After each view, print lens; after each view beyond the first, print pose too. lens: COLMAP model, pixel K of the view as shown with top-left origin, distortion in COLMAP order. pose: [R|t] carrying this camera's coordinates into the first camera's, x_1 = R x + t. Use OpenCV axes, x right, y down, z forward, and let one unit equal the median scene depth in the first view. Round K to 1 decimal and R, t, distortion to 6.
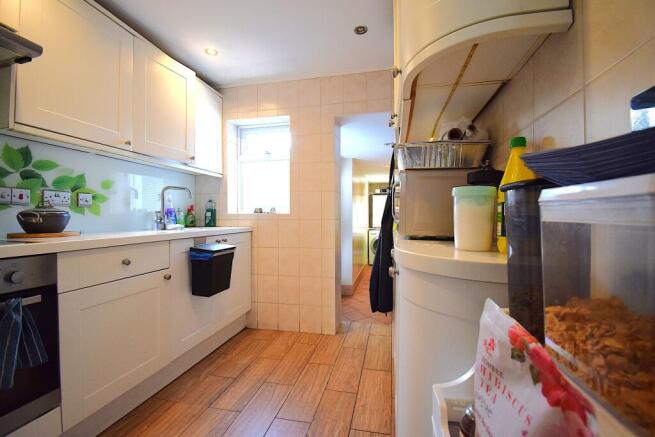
lens RADIAL K [[297.4, 0, 327.5], [0, 297.4, 218.5], [0, 0, 1]] dist [-0.000921, -0.000237]
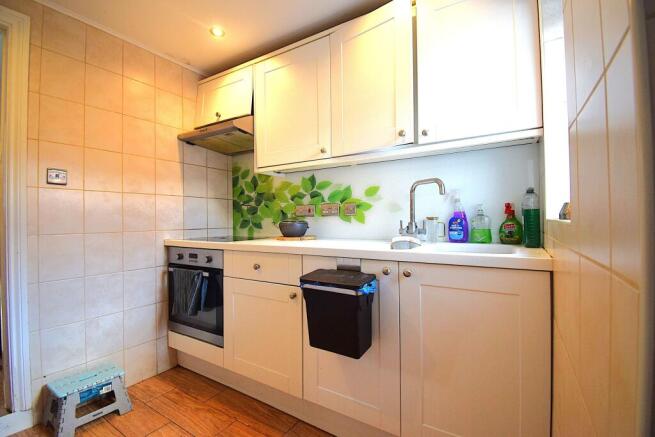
lens RADIAL K [[297.4, 0, 327.5], [0, 297.4, 218.5], [0, 0, 1]] dist [-0.000921, -0.000237]
pose [[-0.347283, -0.001430, -0.937759, 0.272140], [0.007228, 0.999965, -0.004202, -0.028412], [0.937732, -0.008237, -0.347261, 1.501209]]
